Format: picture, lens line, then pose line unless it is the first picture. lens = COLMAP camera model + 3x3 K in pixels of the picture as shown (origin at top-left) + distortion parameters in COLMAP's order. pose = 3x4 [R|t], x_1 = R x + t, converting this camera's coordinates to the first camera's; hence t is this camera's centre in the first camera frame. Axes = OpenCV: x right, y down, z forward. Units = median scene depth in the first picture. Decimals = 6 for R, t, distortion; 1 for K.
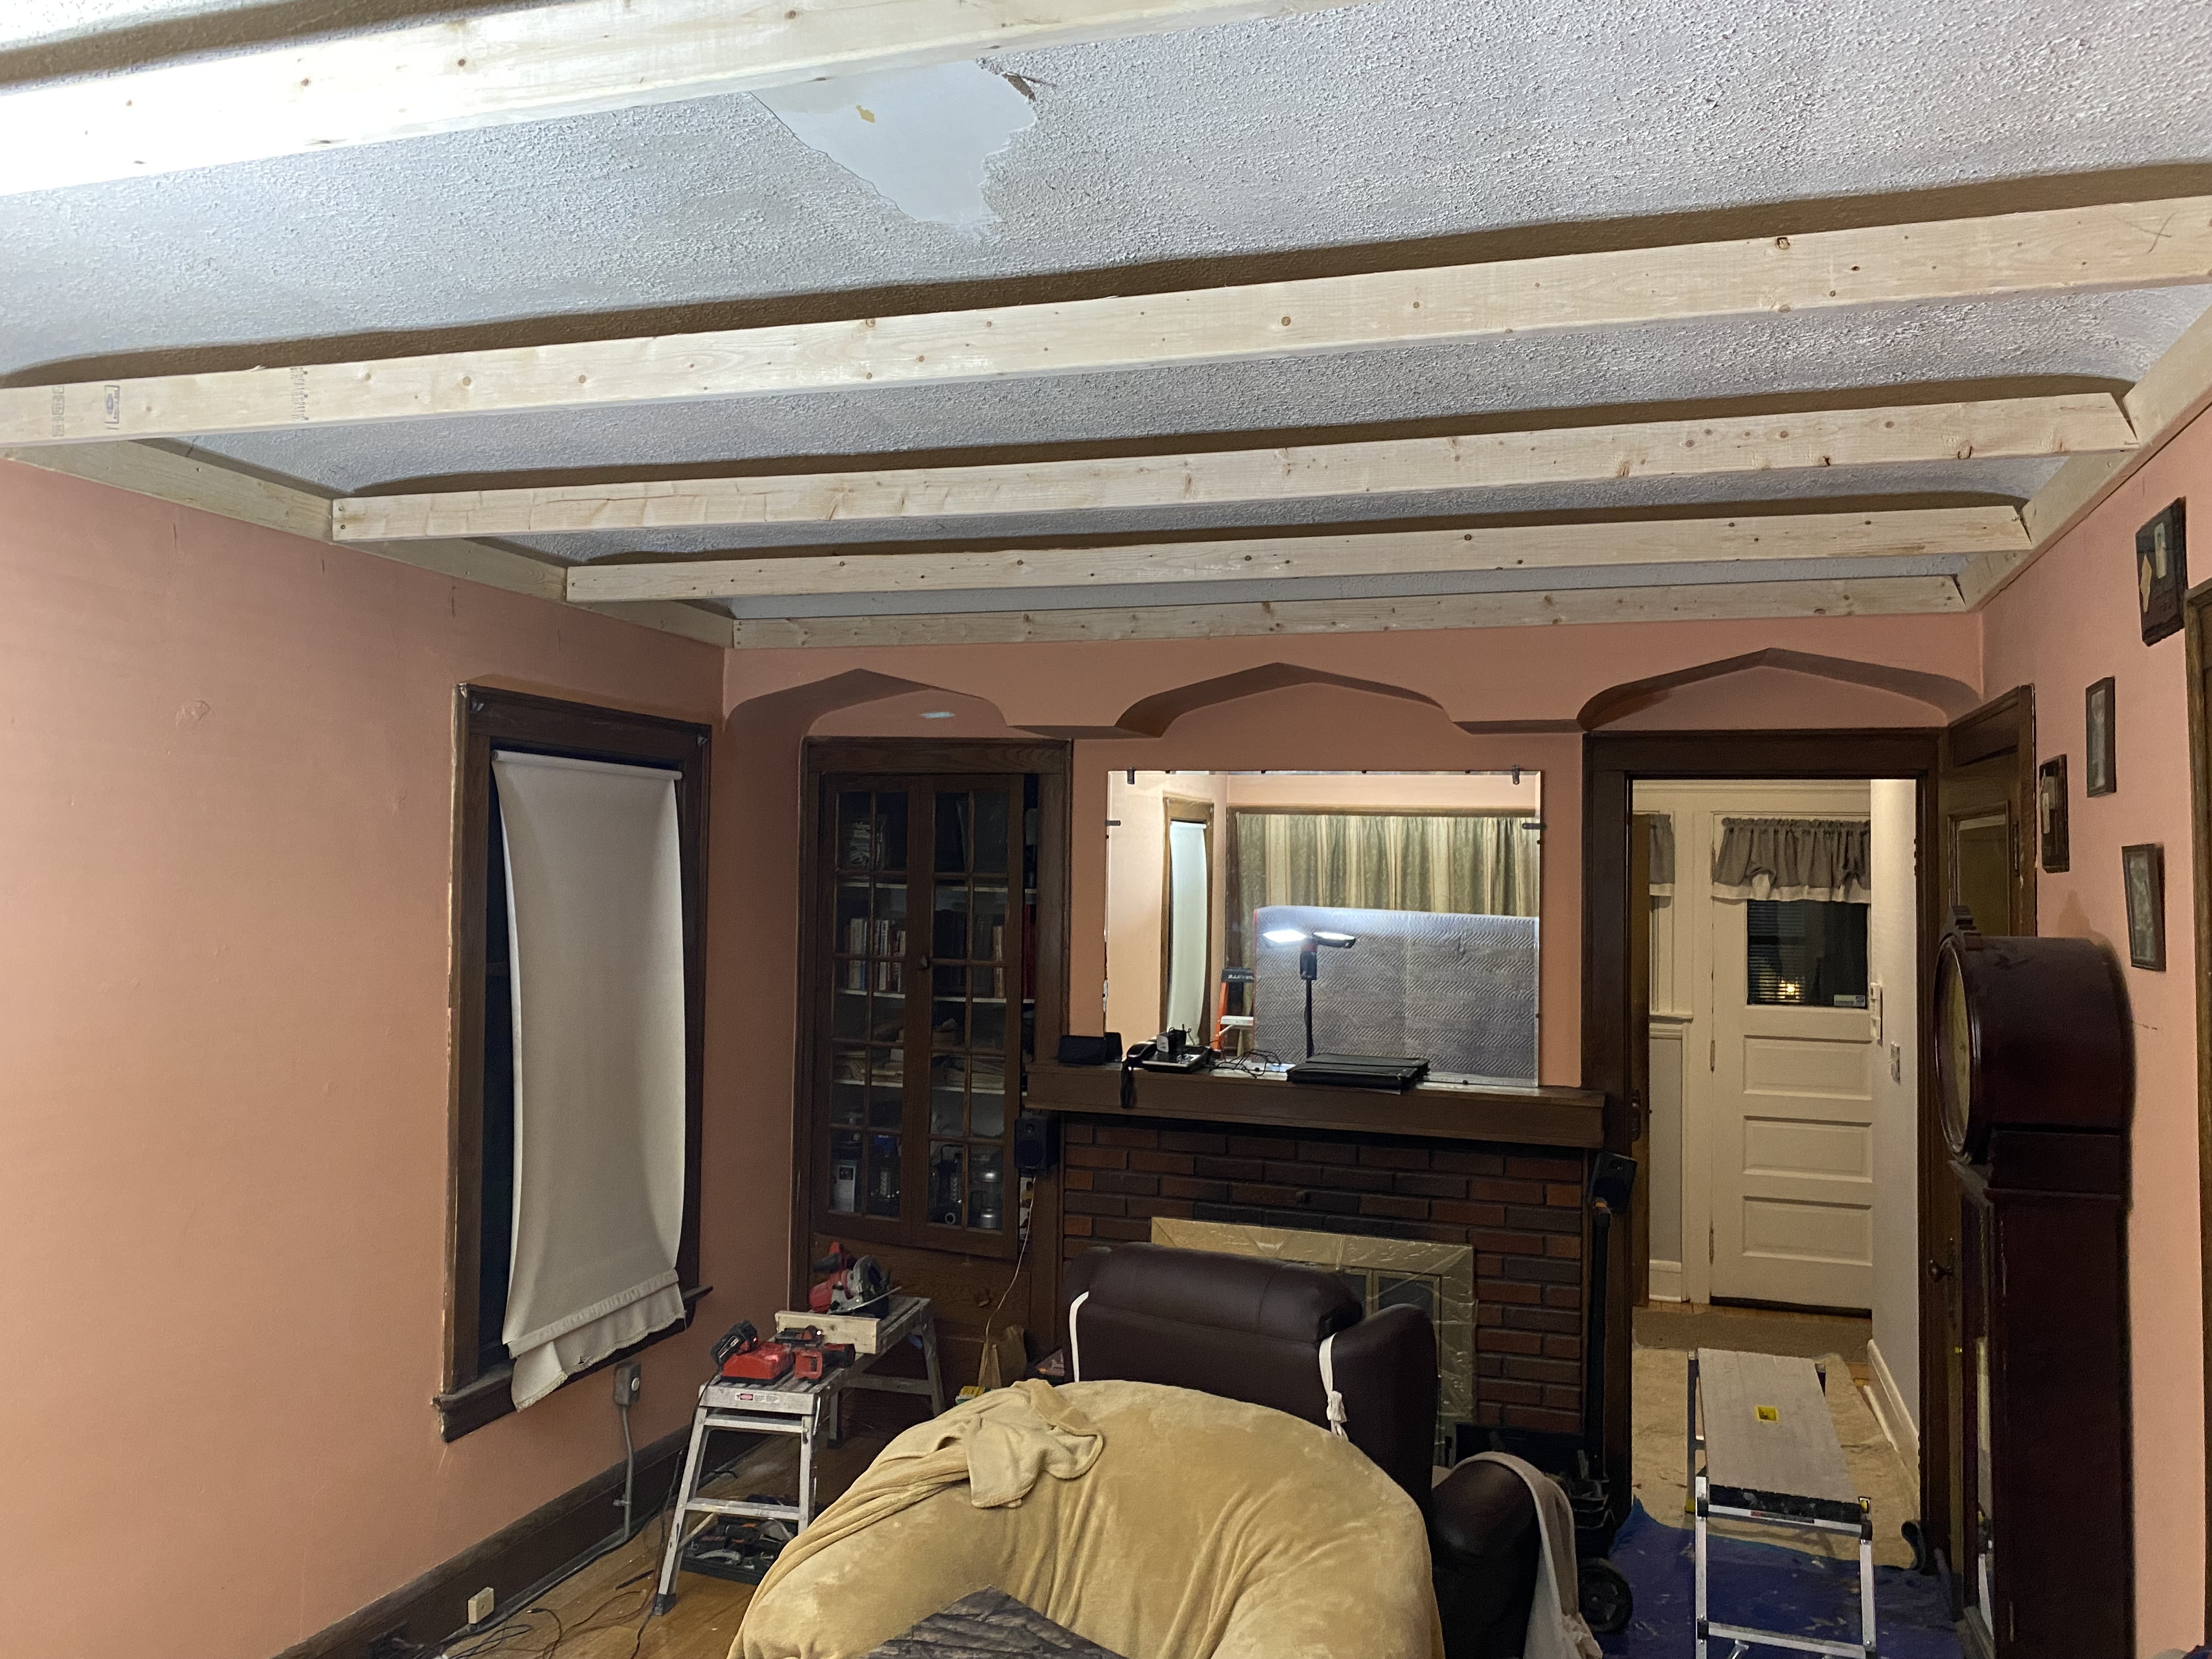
lens RADIAL K [[1680.9, 0, 1087.8], [0, 1680.9, 829.5], [0, 0, 1]] dist [0.119081, -0.164169]
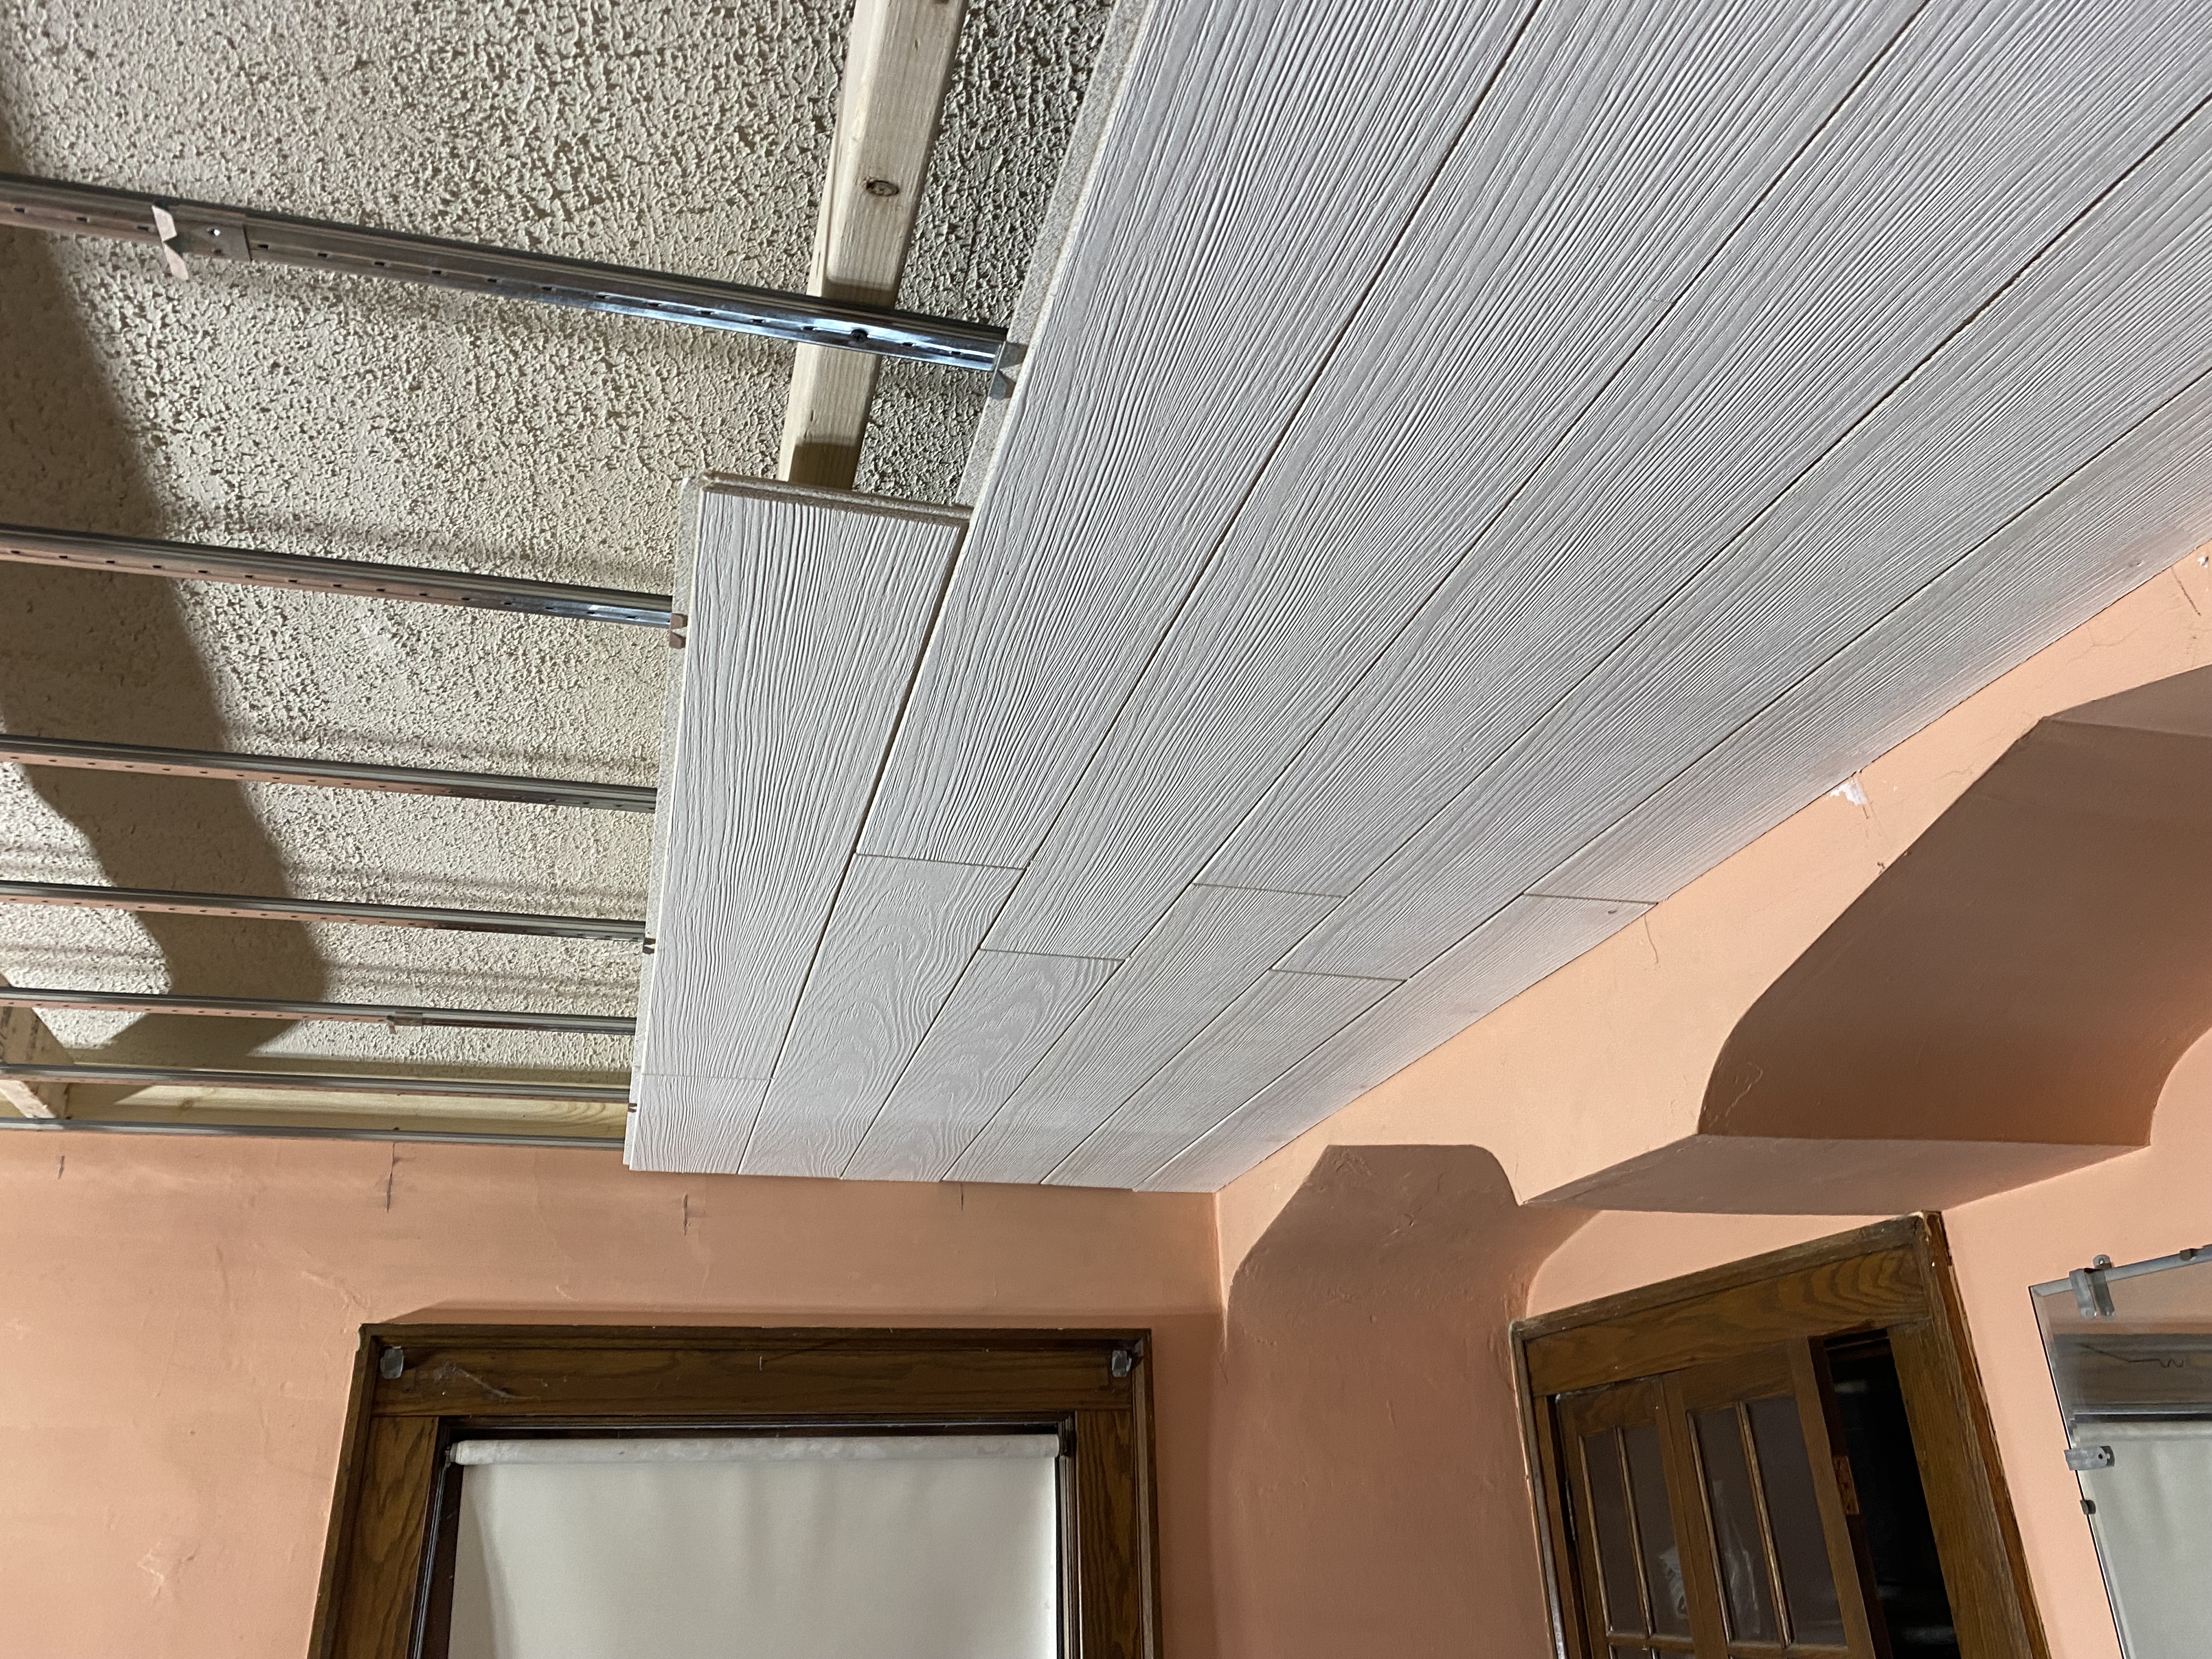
lens RADIAL K [[1669.8, 0, 1106.0], [0, 1669.8, 829.5], [0, 0, 1]] dist [0.099644, -0.120667]
pose [[0.553270, -0.381547, -0.740483, 0.204798], [0.064060, 0.905789, -0.418859, 0.013567], [0.830535, 0.184307, 0.525588, 0.697783]]
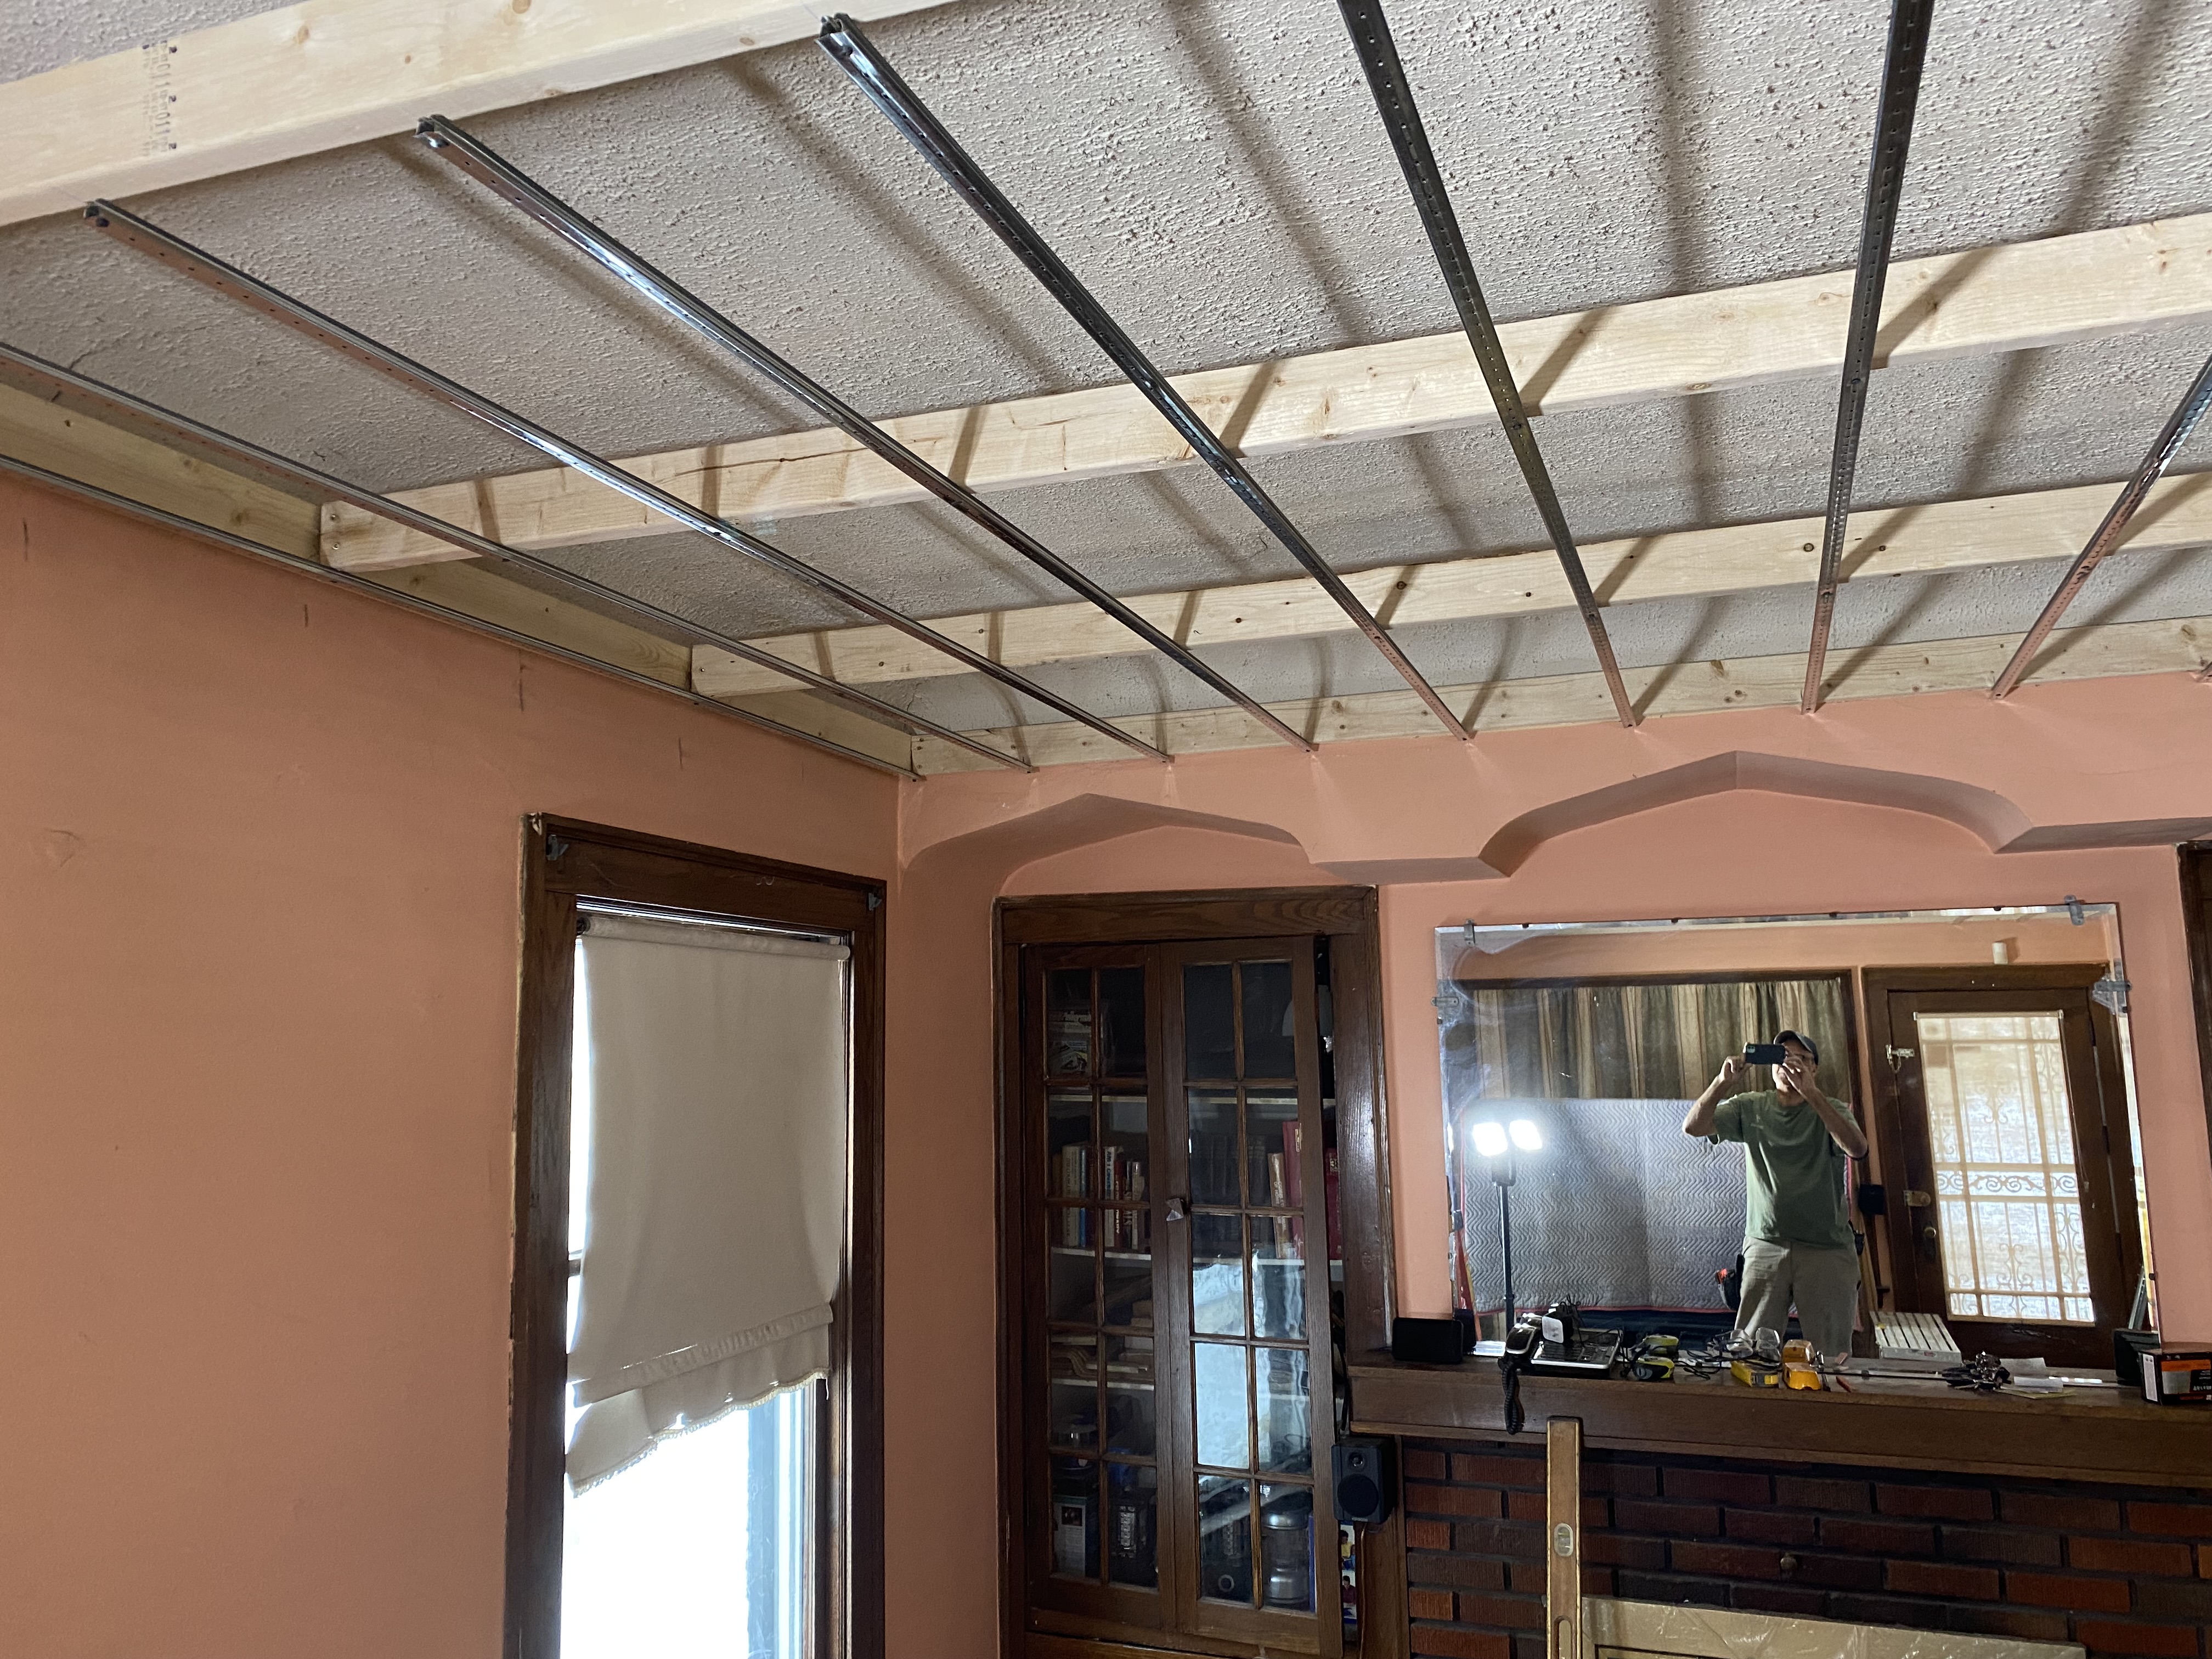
lens RADIAL K [[1669.8, 0, 1106.0], [0, 1669.8, 829.5], [0, 0, 1]] dist [0.099644, -0.120667]
pose [[0.998705, -0.038117, -0.033703, -0.106685], [0.034183, 0.993293, -0.110452, -0.002572], [0.037687, 0.109157, 0.993310, 0.306311]]
